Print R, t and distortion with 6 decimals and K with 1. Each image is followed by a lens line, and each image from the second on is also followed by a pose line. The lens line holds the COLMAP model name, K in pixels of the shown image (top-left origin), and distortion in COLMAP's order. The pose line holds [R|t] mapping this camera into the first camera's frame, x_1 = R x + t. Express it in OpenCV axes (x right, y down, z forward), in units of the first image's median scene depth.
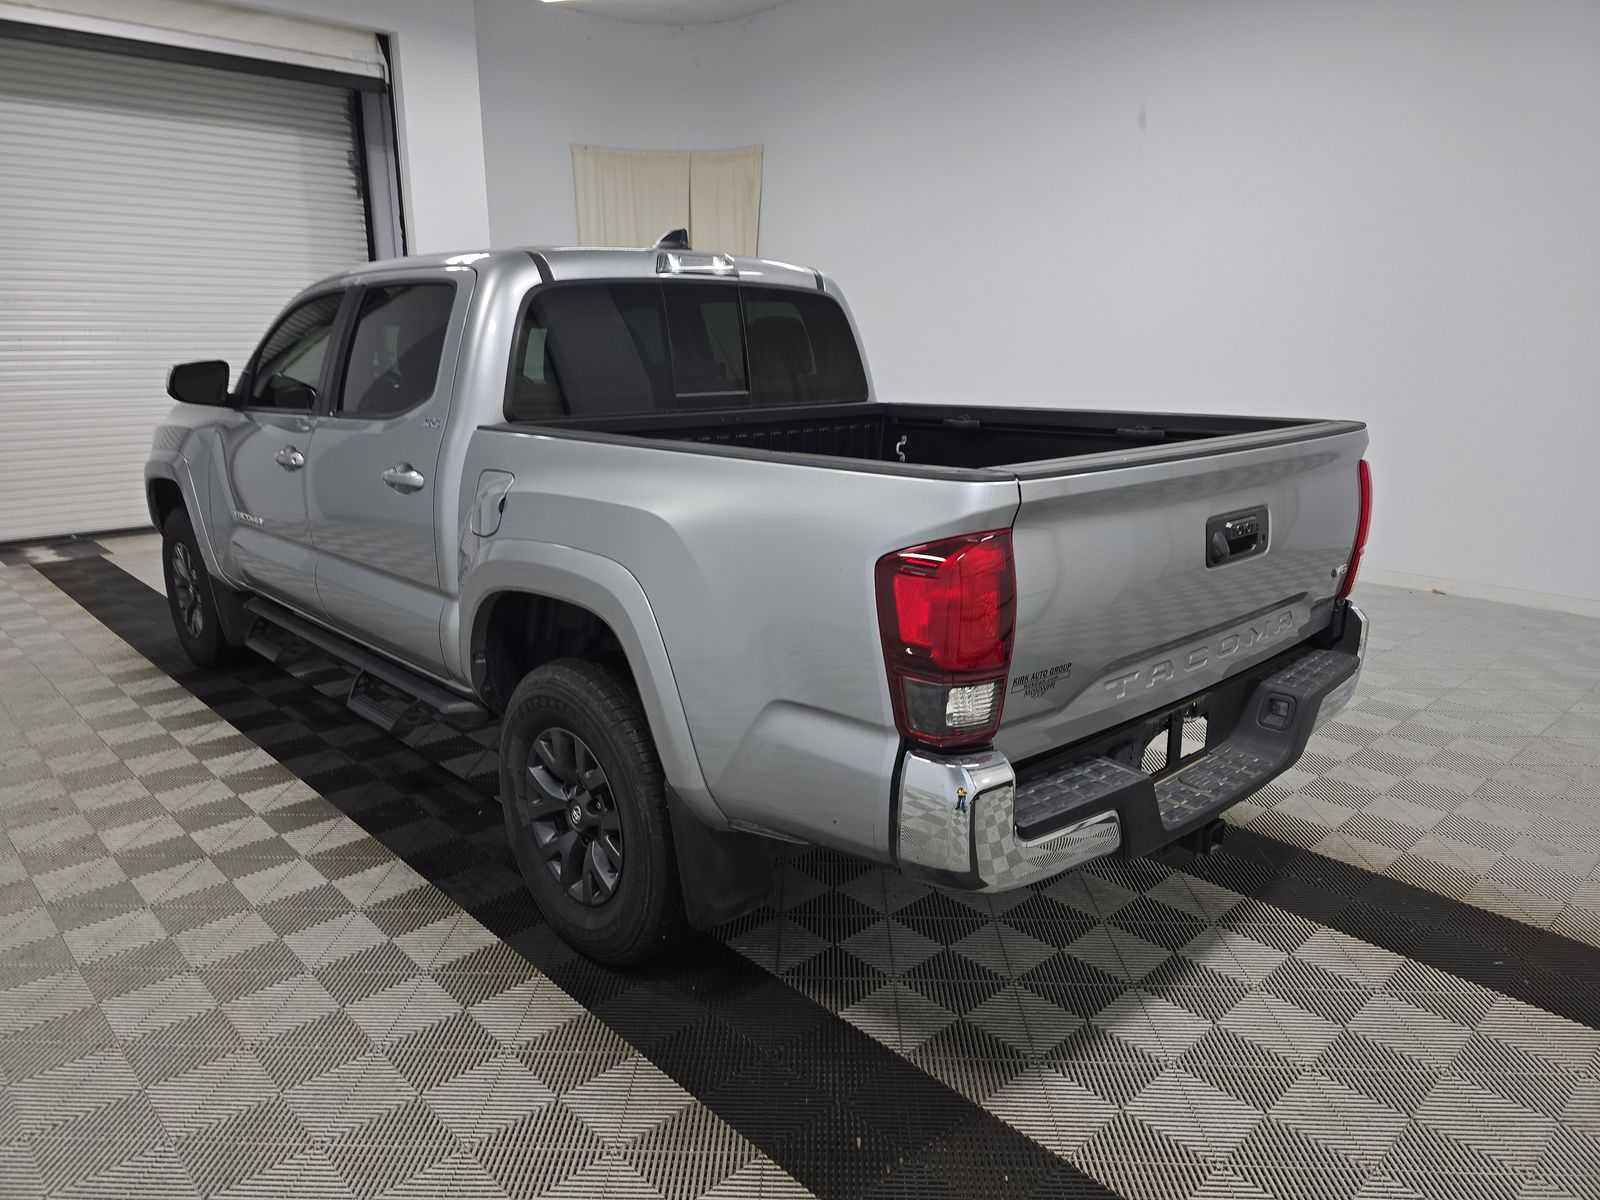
lens RADIAL K [[1071.8, 0, 793.6], [0, 1071.8, 600.7], [0, 0, 1]] dist [0.041008, -0.038923]
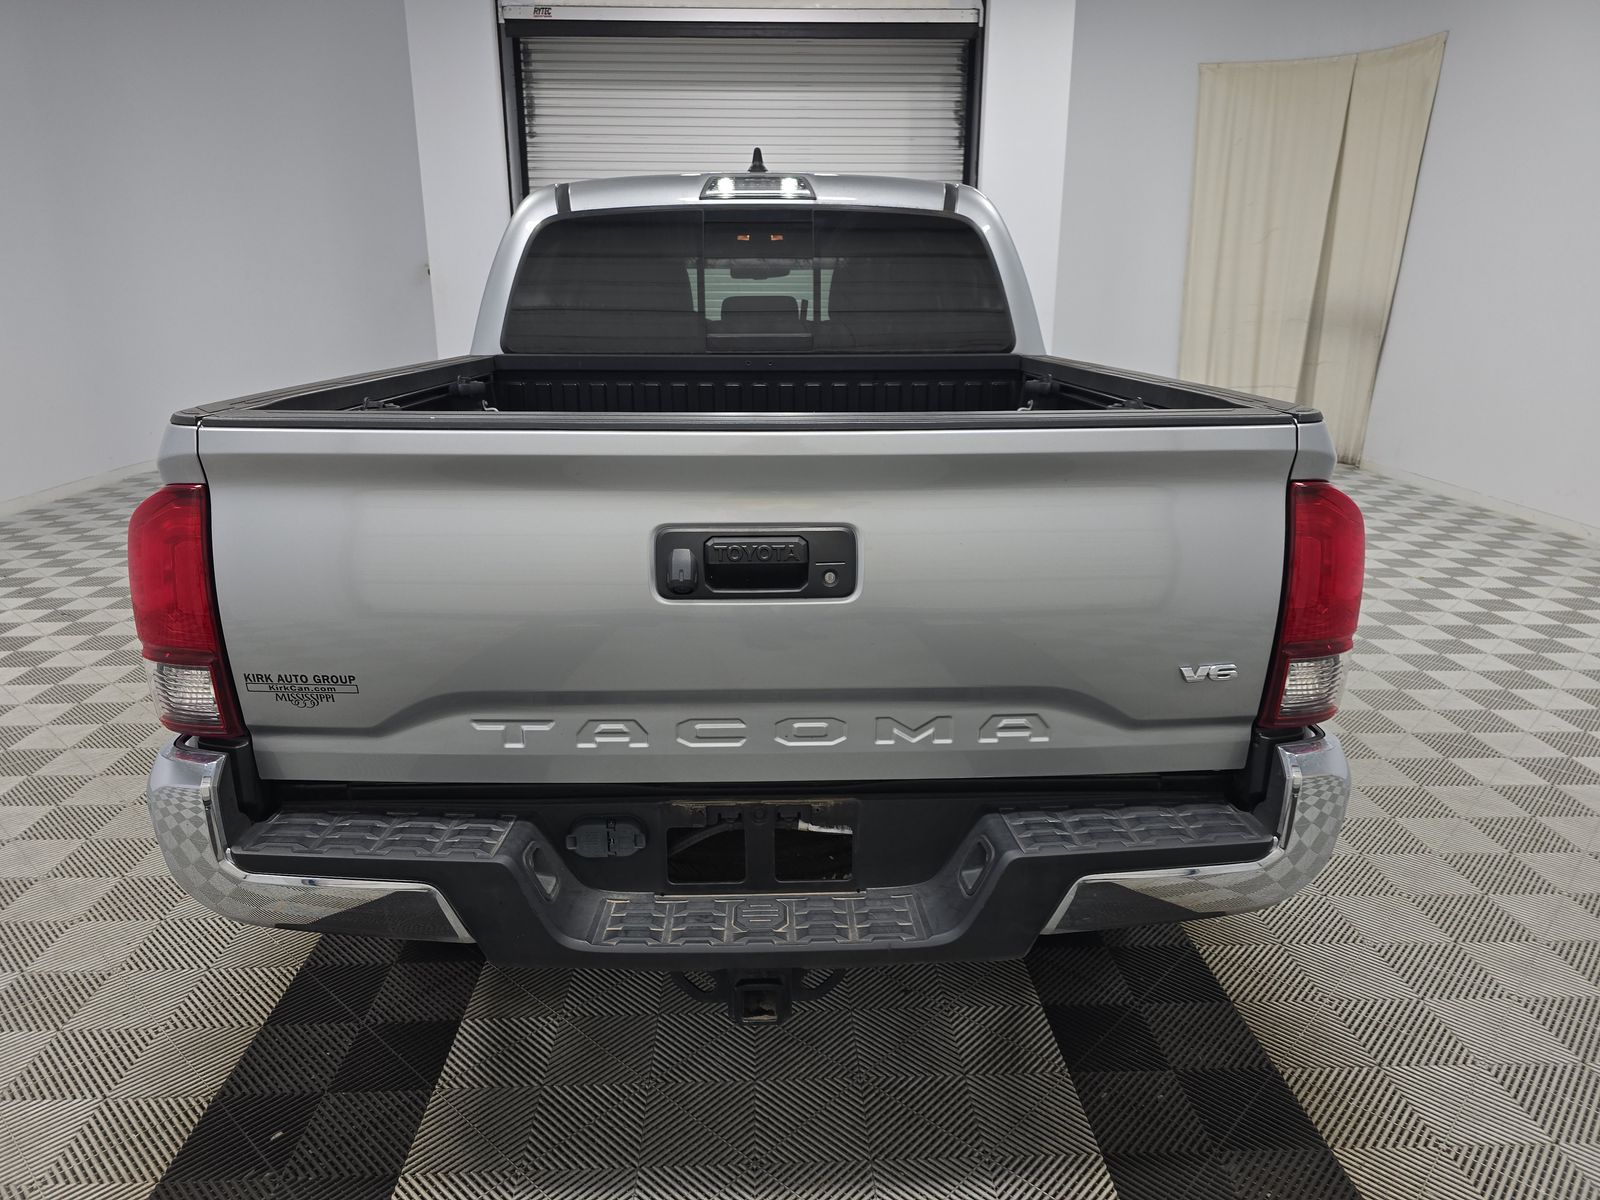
lens RADIAL K [[1071.8, 0, 793.6], [0, 1071.8, 600.7], [0, 0, 1]] dist [0.041008, -0.038923]
pose [[0.751903, 0.181361, -0.633838, 0.305896], [-0.155912, 0.983062, 0.096331, -0.037303], [0.640573, 0.026391, 0.767444, 0.189989]]
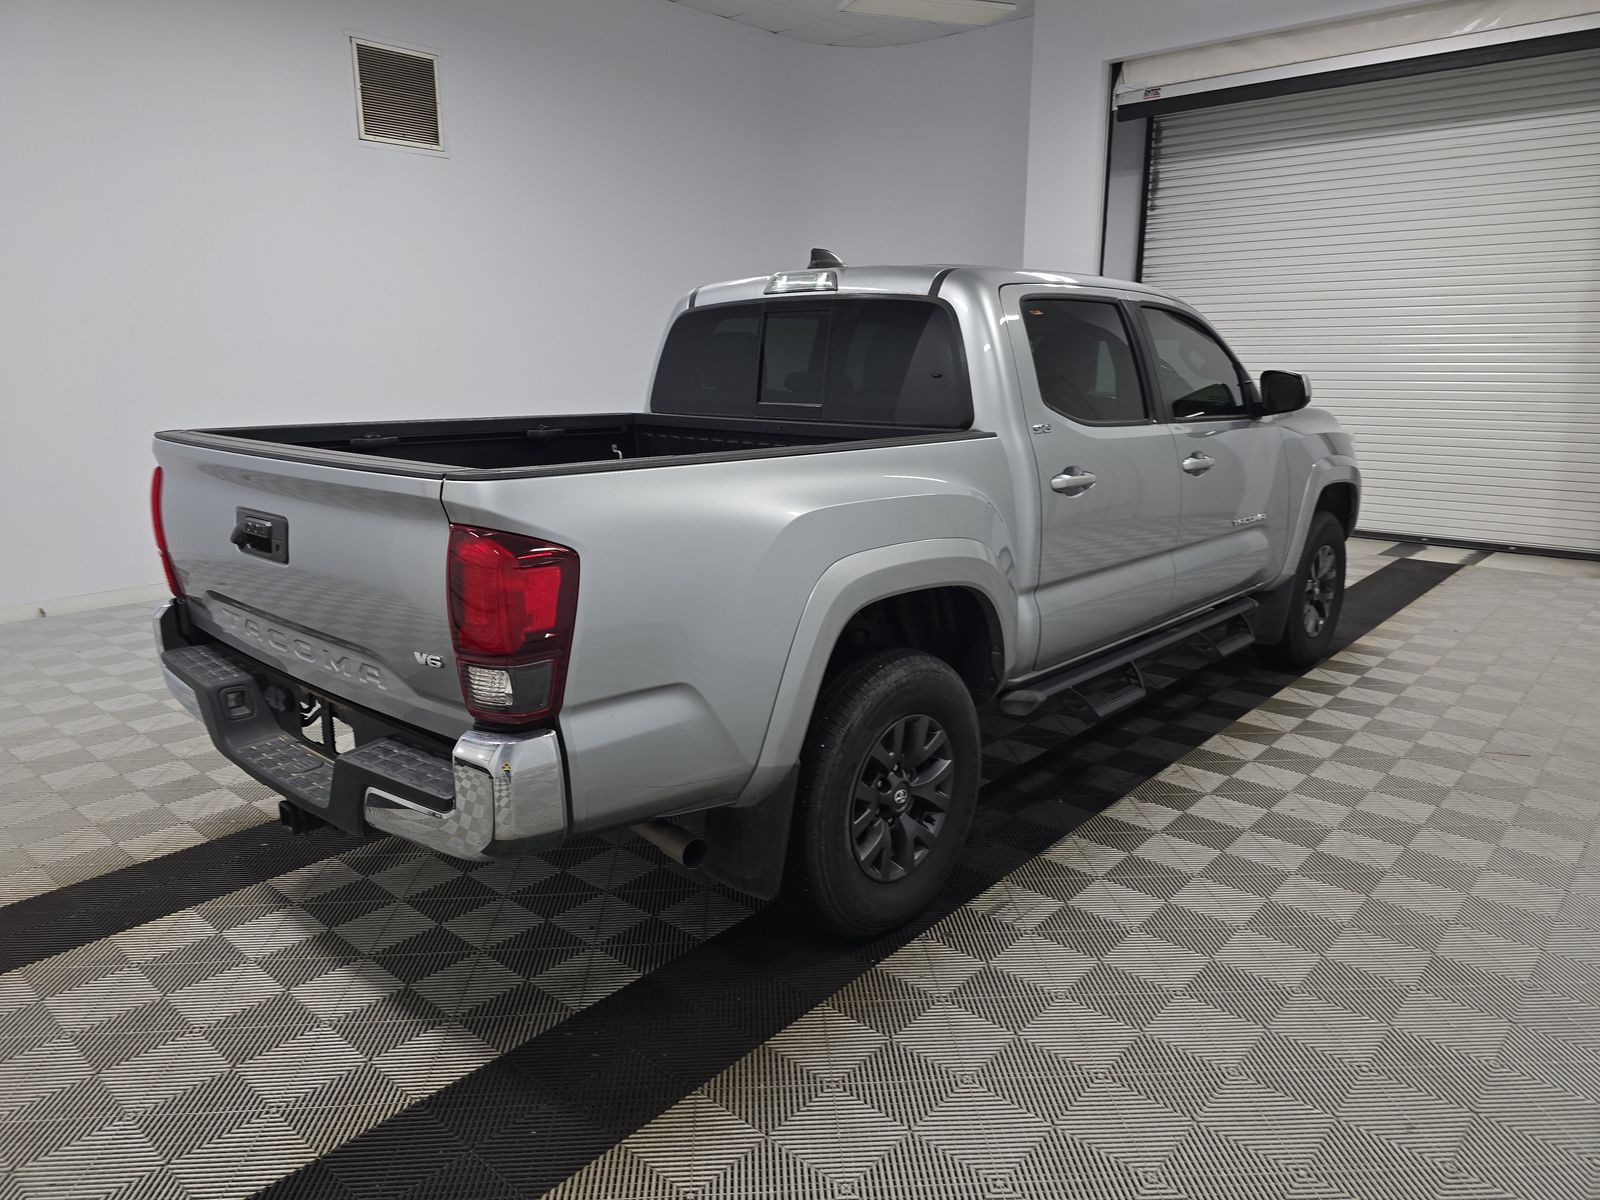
lens RADIAL K [[1071.8, 0, 793.6], [0, 1071.8, 600.7], [0, 0, 1]] dist [0.041008, -0.038923]
pose [[0.085970, 0.222465, -0.971143, 0.552902], [-0.232467, 0.952325, 0.197575, -0.121675], [0.968797, 0.208773, 0.133587, 0.503105]]
